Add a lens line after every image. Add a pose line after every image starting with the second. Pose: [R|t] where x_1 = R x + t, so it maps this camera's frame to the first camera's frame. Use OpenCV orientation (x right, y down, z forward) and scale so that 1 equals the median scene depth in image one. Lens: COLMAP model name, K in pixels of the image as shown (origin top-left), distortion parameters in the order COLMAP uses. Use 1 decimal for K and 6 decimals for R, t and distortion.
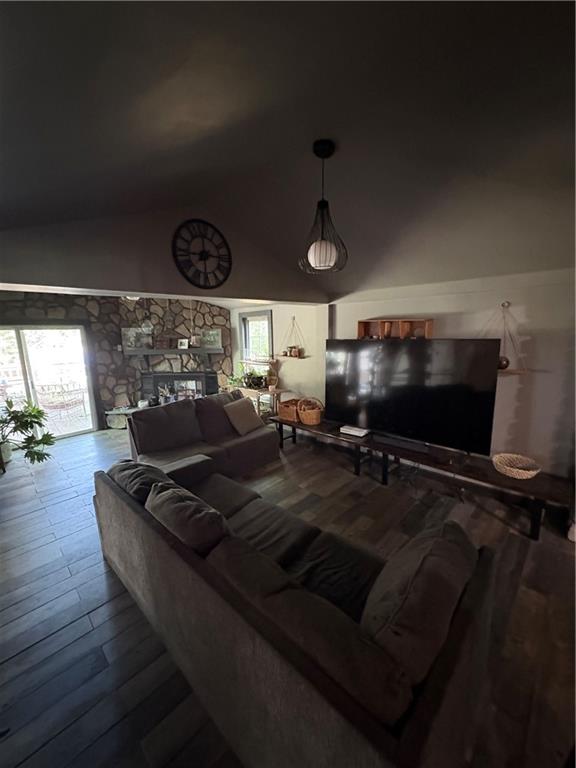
lens RADIAL K [[309.1, 0, 289.1], [0, 309.1, 381.7], [0, 0, 1]] dist [0.001086, 0.000051]
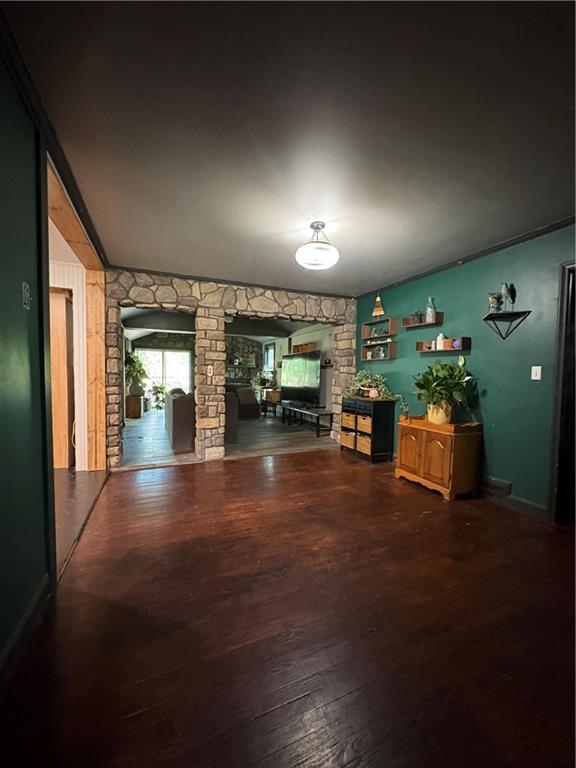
lens RADIAL K [[309.1, 0, 287.1], [0, 309.1, 386.8], [0, 0, 1]] dist [0.001086, 0.000051]
pose [[0.920118, 0.054806, -0.387788, 0.620759], [-0.102588, 0.989315, -0.103595, 0.172432], [0.377966, 0.135102, 0.915909, -0.493790]]
